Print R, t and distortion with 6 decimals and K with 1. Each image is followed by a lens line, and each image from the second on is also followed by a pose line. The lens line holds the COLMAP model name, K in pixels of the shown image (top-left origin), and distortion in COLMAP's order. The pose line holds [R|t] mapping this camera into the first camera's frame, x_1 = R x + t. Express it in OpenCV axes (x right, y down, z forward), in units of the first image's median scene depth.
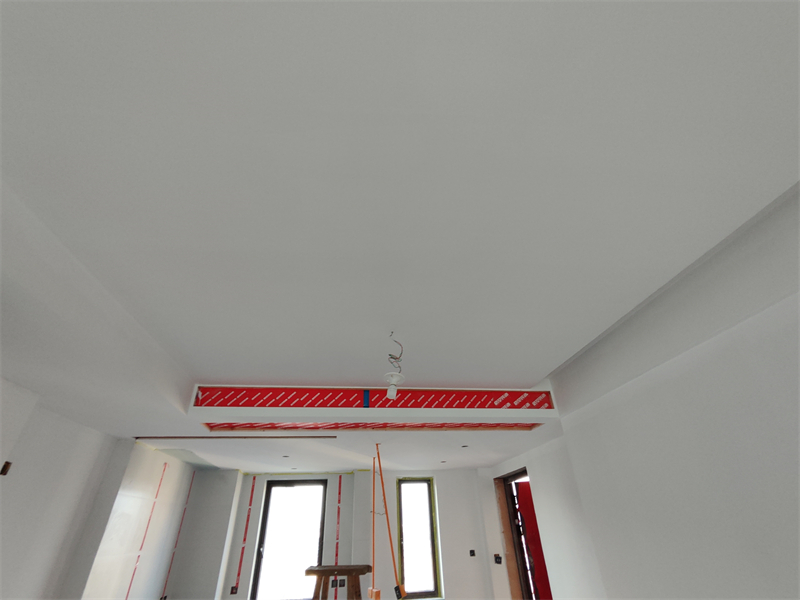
lens RADIAL K [[363.5, 0, 402.4], [0, 363.5, 314.6], [0, 0, 1]] dist [-0.001934, 0.005872]
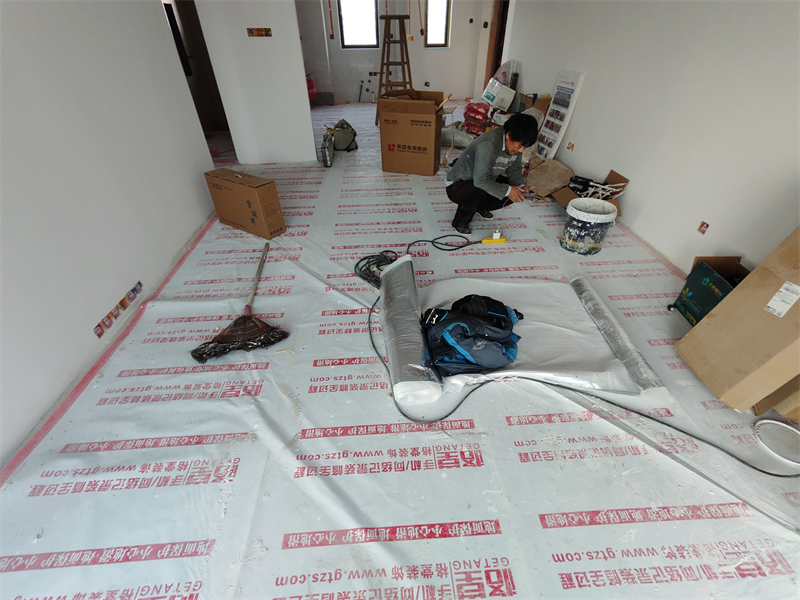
lens RADIAL K [[363.5, 0, 400.8], [0, 363.5, 311.5], [0, 0, 1]] dist [-0.001934, 0.005872]
pose [[0.996675, 0.068283, -0.044457, 0.045354], [0.017949, 0.348210, 0.937245, -0.411052], [0.079478, -0.934926, 0.345826, -0.788080]]
